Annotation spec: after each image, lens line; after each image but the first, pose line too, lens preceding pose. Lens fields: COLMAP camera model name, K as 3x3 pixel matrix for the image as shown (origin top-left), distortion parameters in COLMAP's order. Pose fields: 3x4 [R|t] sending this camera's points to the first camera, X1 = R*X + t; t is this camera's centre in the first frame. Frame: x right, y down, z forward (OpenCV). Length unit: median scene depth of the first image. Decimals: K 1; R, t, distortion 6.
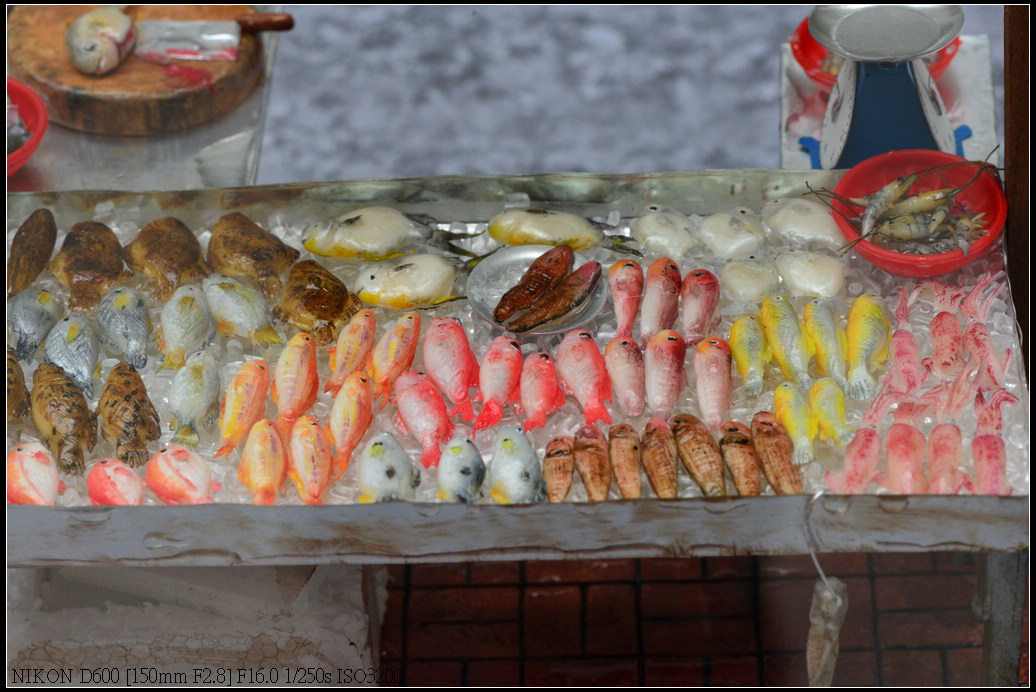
lens RADIAL K [[5373.4, 0, 519.2], [0, 5373.4, 346.2], [0, 0, 1]] dist [-0.219019, 0.000000]
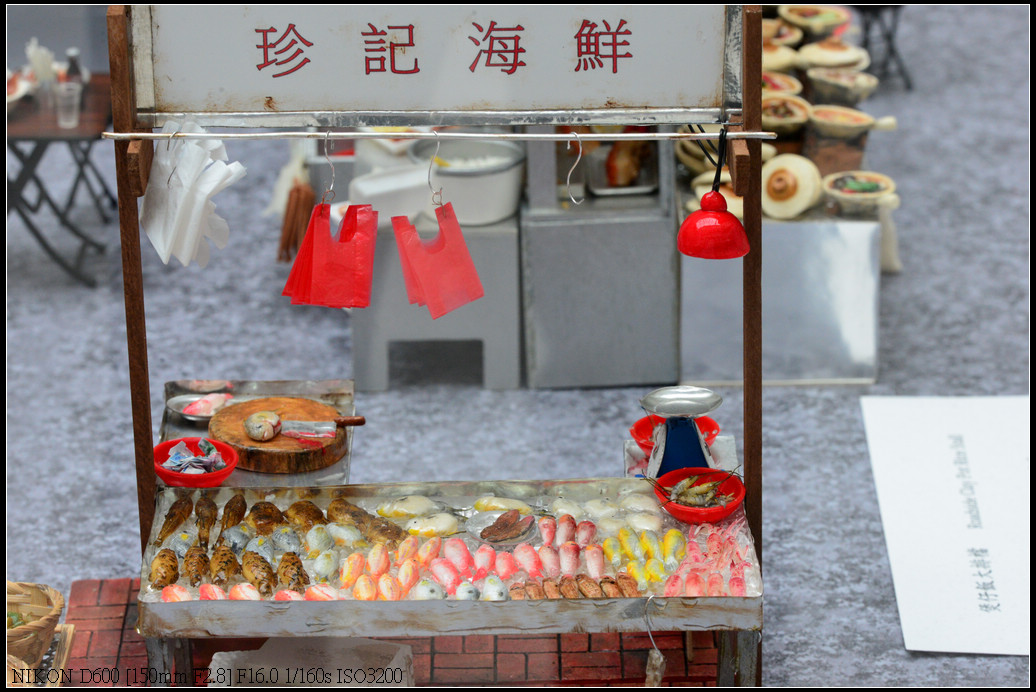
lens RADIAL K [[5373.4, 0, 517.5], [0, 5373.4, 345.7], [0, 0, 1]] dist [-0.219019, 0.000000]
pose [[0.998630, 0.014619, 0.050240, -0.089157], [-0.001133, 0.965992, -0.258569, 0.426756], [-0.052312, 0.258158, 0.964686, -0.876742]]
